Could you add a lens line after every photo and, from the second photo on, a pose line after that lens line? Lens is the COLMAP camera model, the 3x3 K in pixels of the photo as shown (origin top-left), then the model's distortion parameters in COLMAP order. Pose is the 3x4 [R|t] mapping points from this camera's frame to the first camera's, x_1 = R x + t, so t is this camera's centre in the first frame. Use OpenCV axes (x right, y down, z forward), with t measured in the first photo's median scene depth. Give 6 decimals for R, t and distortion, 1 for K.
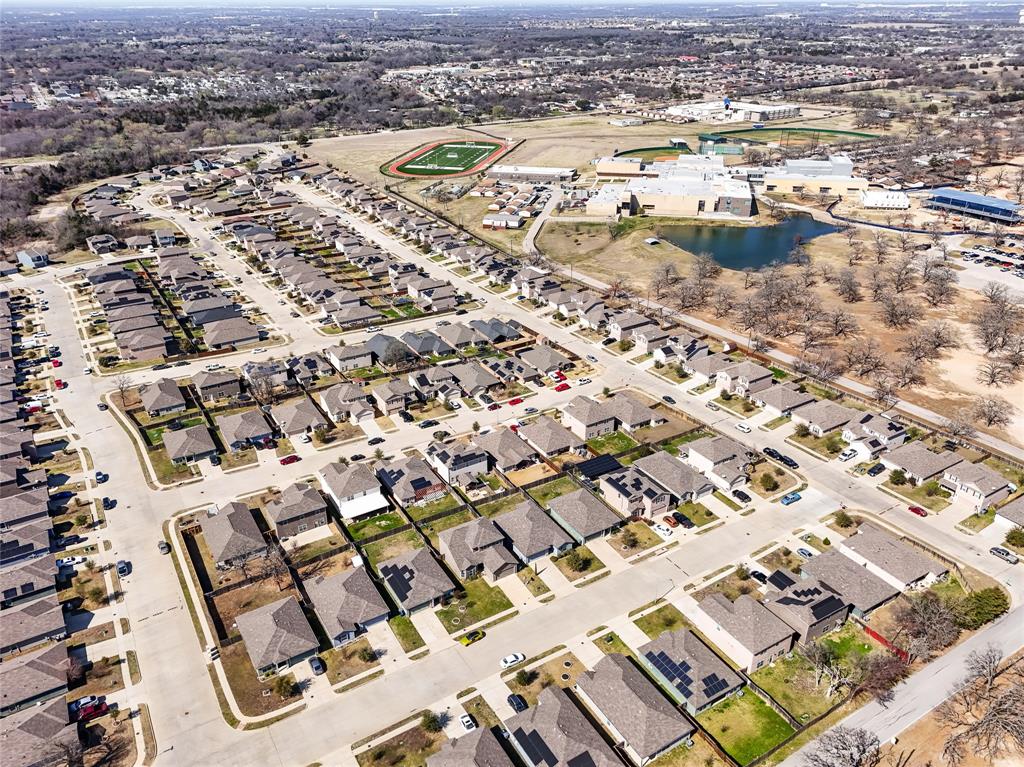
lens RADIAL K [[758.2, 0, 512.0], [0, 758.2, 383.5], [0, 0, 1]] dist [0.008270, -0.003279]
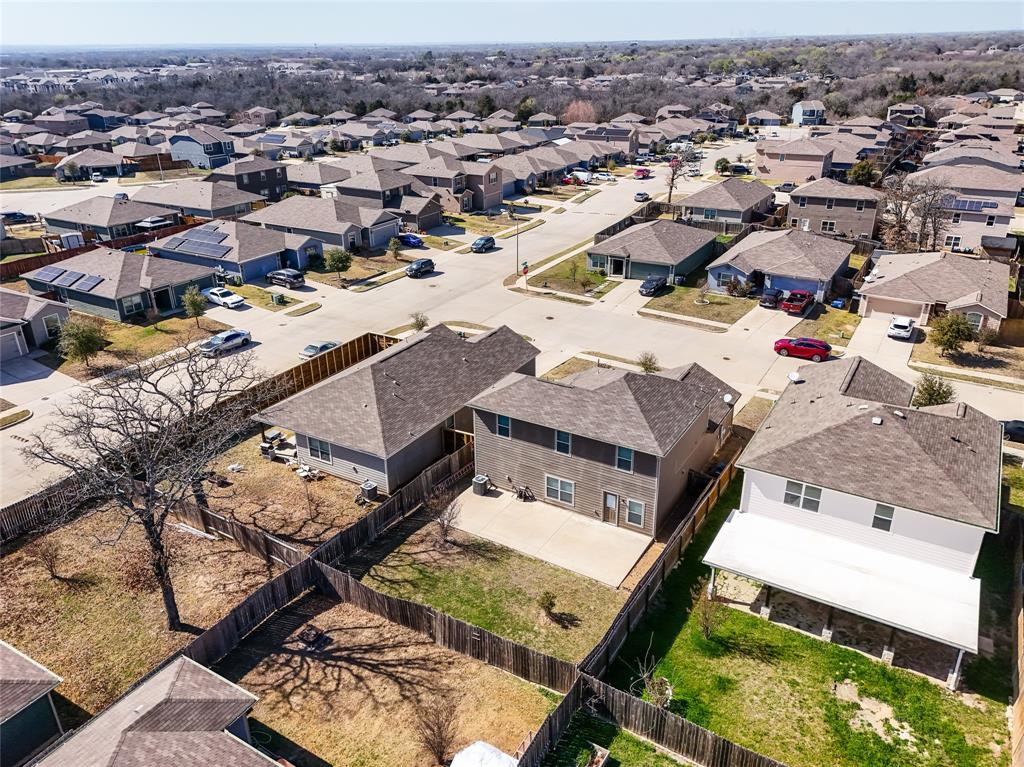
lens RADIAL K [[758.2, 0, 512.0], [0, 758.2, 383.5], [0, 0, 1]] dist [0.008270, -0.003279]
pose [[0.464447, 0.367034, -0.805962, -0.097467], [-0.388770, 0.902195, 0.186824, 0.117300], [0.795706, 0.226564, 0.561713, 0.832805]]
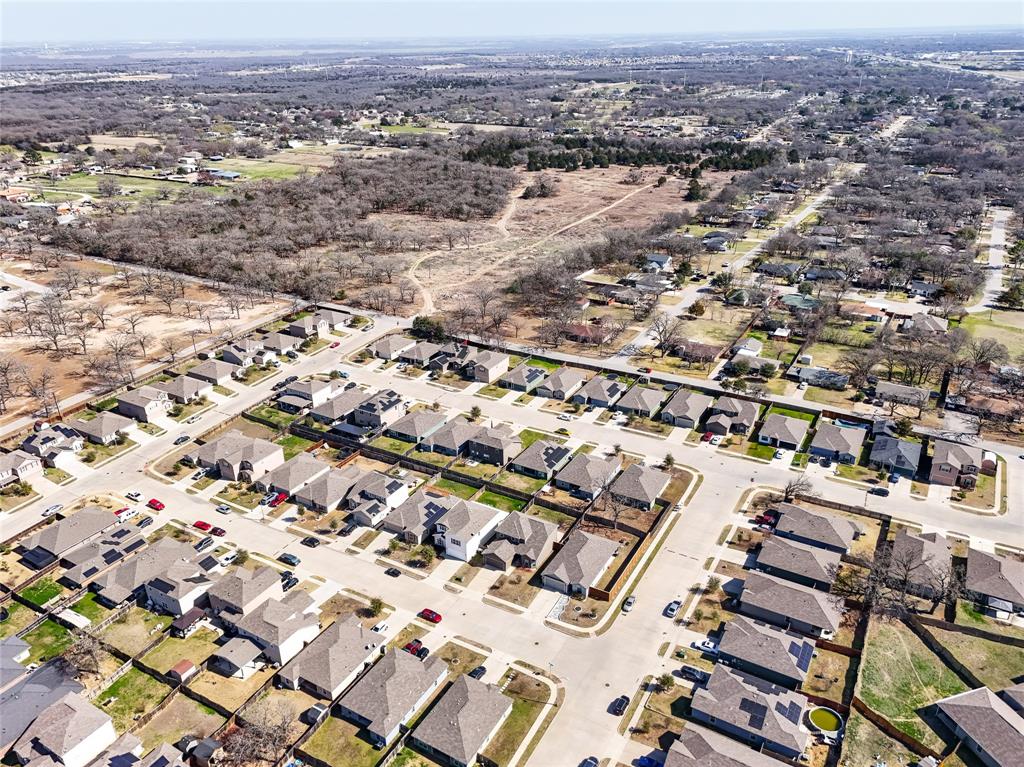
lens RADIAL K [[758.2, 0, 512.0], [0, 758.2, 383.5], [0, 0, 1]] dist [0.008270, -0.003279]
pose [[-0.474216, -0.361428, 0.802801, -1.005540], [0.413427, 0.713644, 0.565500, -0.548037], [-0.777302, 0.600069, -0.188998, 1.084384]]
